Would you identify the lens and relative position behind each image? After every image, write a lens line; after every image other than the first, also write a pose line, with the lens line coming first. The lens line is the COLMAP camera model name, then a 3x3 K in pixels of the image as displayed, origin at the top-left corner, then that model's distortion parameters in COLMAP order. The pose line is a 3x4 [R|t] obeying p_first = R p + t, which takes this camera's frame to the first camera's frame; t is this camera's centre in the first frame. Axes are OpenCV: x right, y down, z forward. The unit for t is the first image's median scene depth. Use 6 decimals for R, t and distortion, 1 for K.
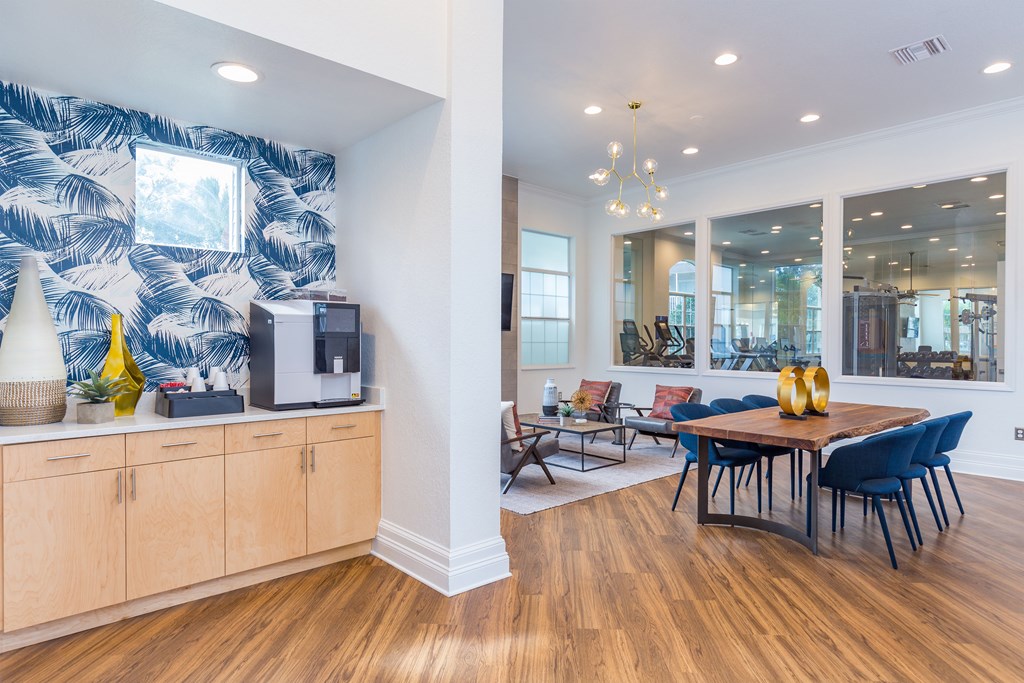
lens RADIAL K [[581.3, 0, 512.0], [0, 581.3, 341.5], [0, 0, 1]] dist [0.000692, -0.000049]
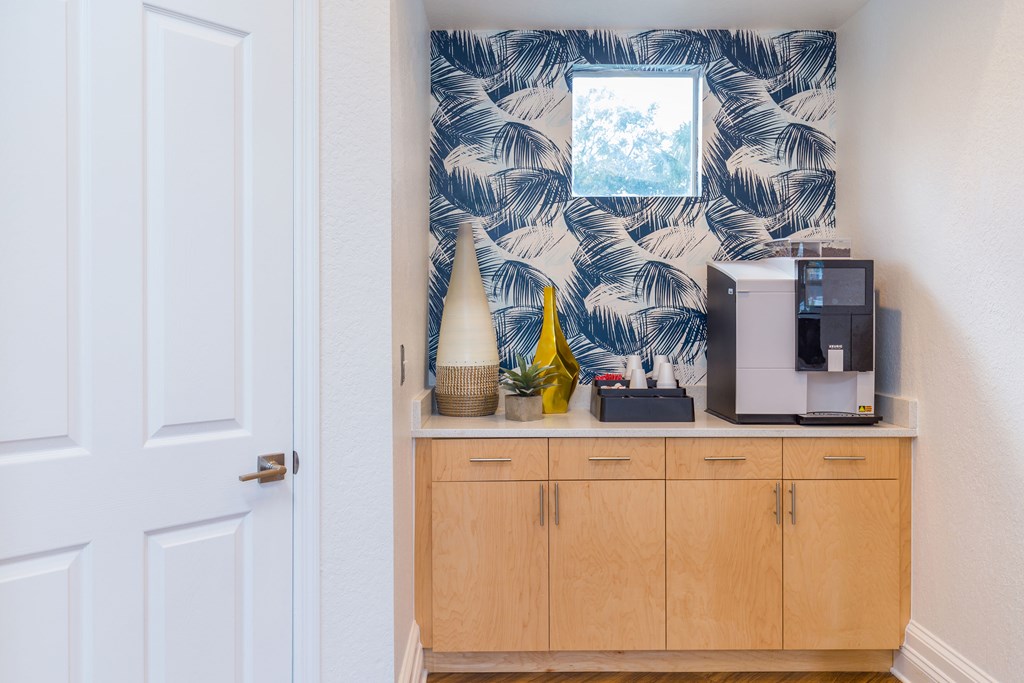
lens RADIAL K [[757.2, 0, 512.2], [0, 757.2, 325.2], [0, 0, 1]] dist [0.001935, -0.002507]
pose [[0.749928, 0.005063, -0.661500, -0.021711], [-0.001733, 0.999982, 0.005688, 0.000676], [0.661517, -0.003119, 0.749923, 0.165029]]
